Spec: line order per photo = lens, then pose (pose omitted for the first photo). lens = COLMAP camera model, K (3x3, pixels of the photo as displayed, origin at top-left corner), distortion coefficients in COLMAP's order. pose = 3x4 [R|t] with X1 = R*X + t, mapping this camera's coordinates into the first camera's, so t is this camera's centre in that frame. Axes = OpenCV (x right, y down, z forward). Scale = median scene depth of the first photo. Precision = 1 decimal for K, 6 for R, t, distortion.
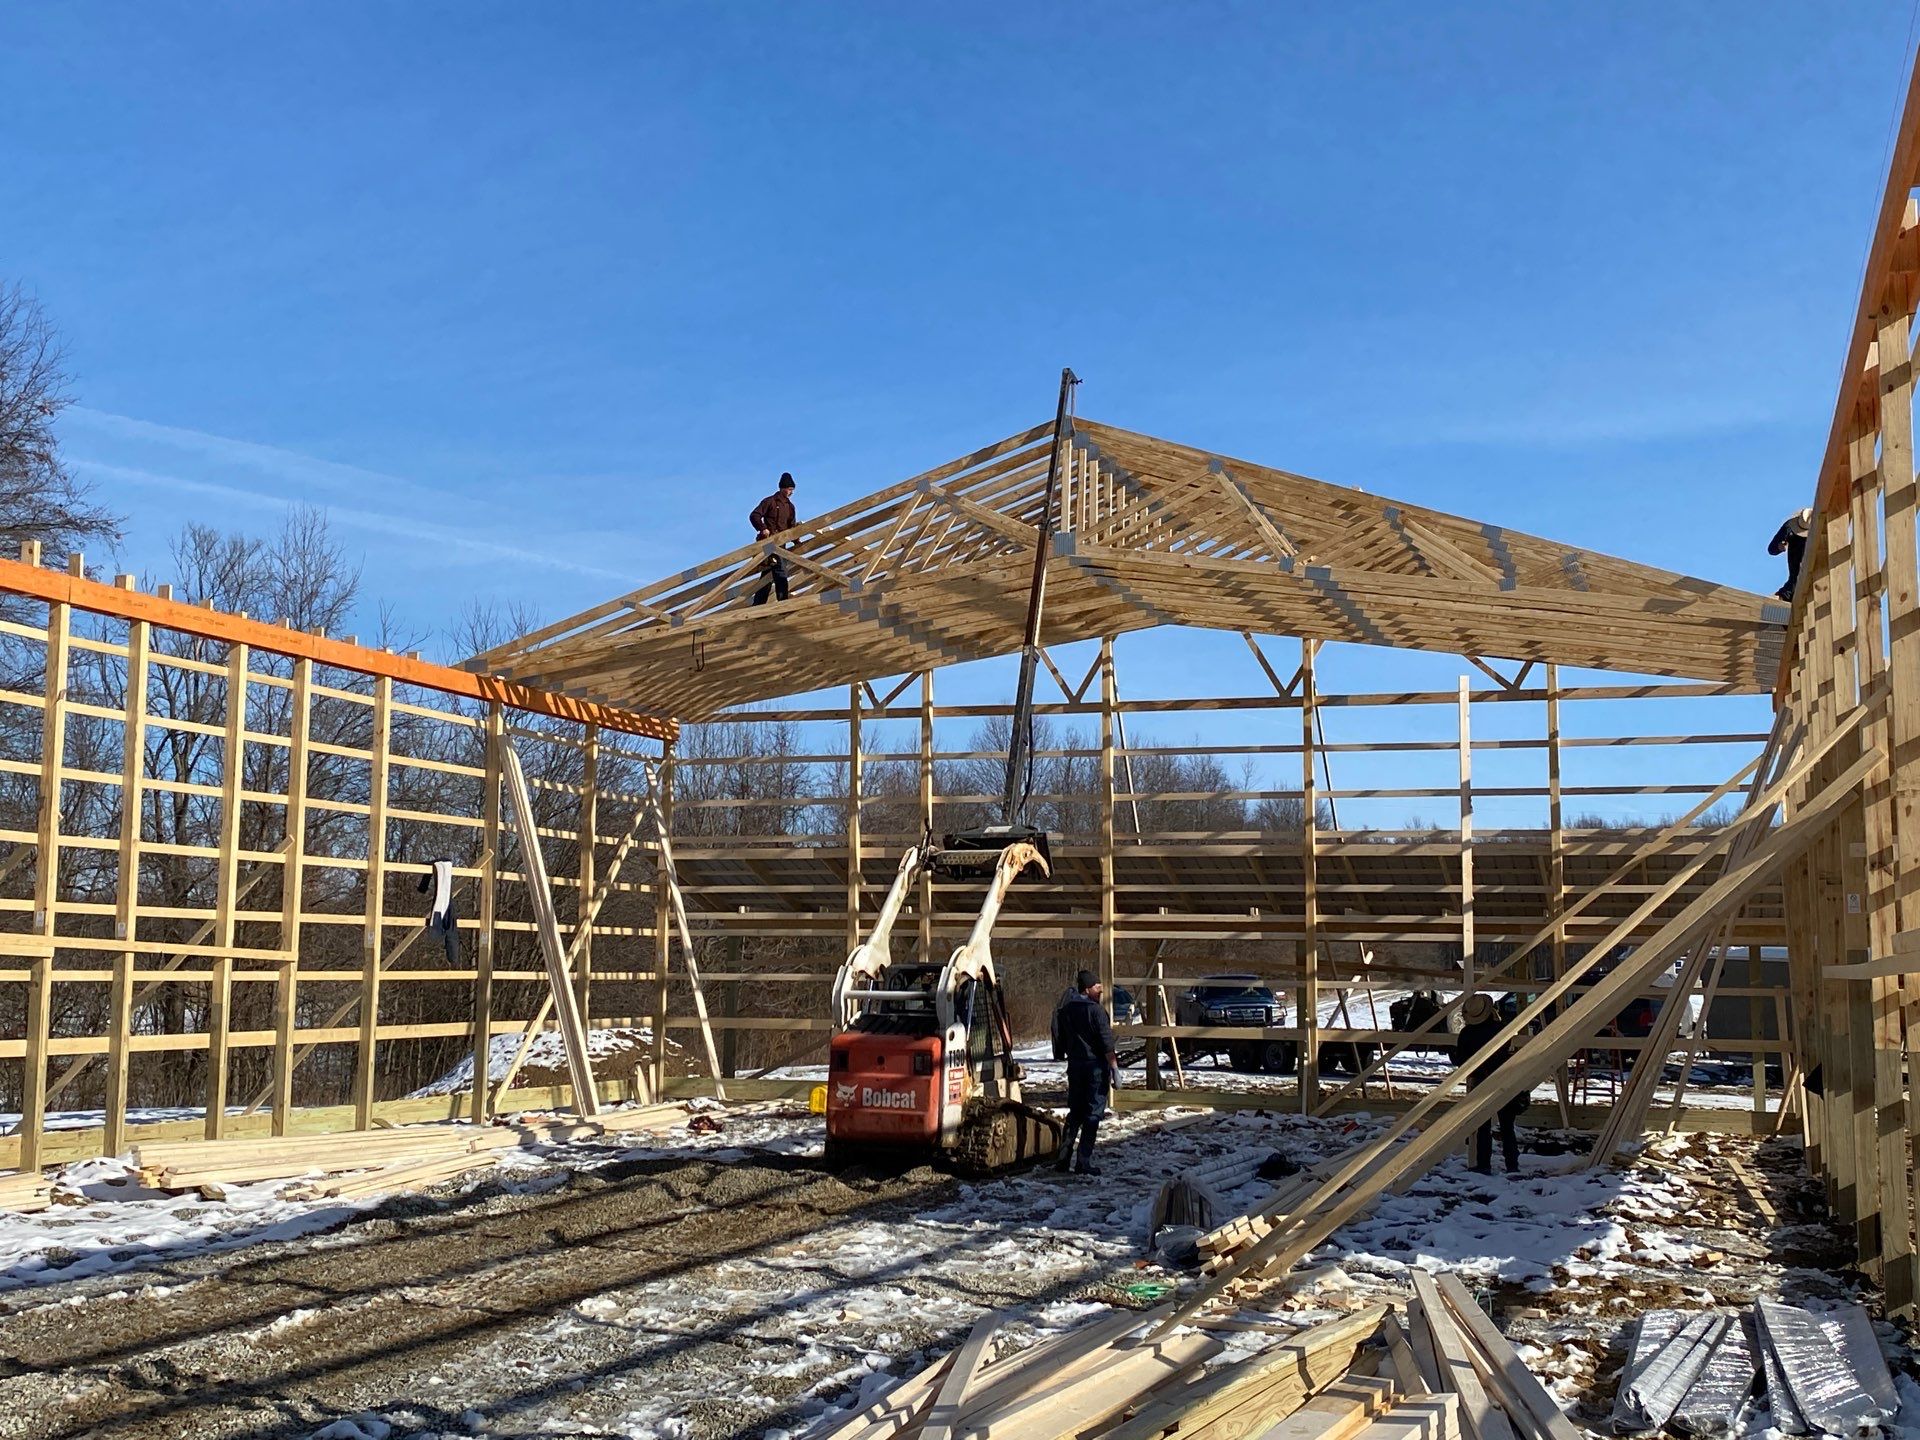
lens RADIAL K [[2332.6, 0, 960.0], [0, 2332.6, 720.0], [0, 0, 1]] dist [0.226970, -0.821532]
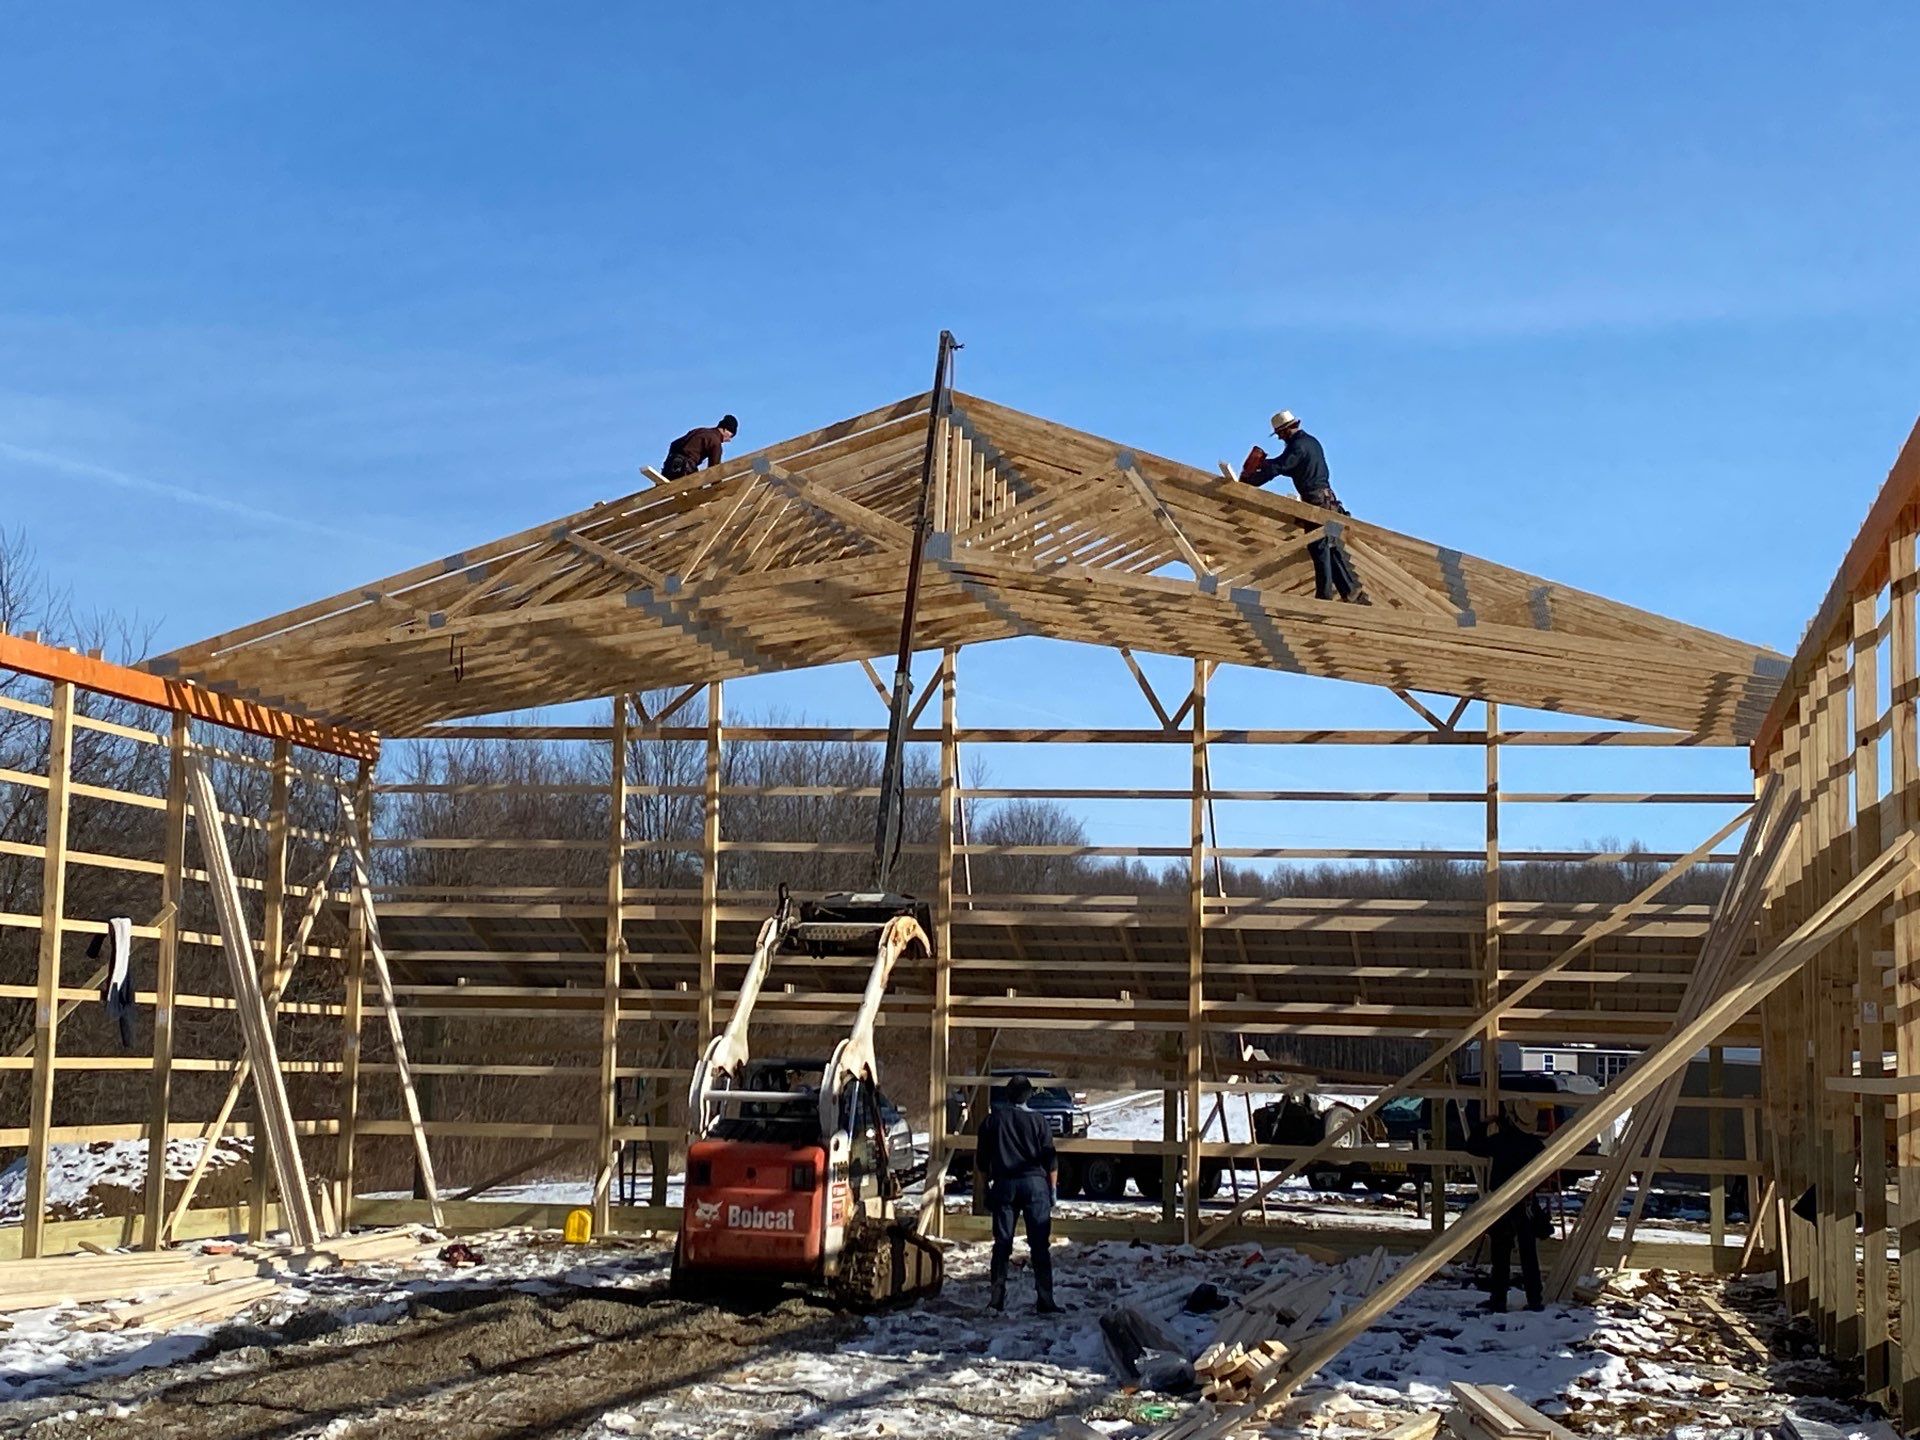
lens RADIAL K [[3417.6, 0, 1025.0], [0, 3417.6, 741.5], [0, 0, 1]] dist [0.201427, -0.444721]
pose [[0.989453, 0.027240, 0.142267, -0.086923], [-0.029292, 0.999495, 0.012345, -0.021246], [-0.141858, -0.016382, 0.989751, -0.175434]]
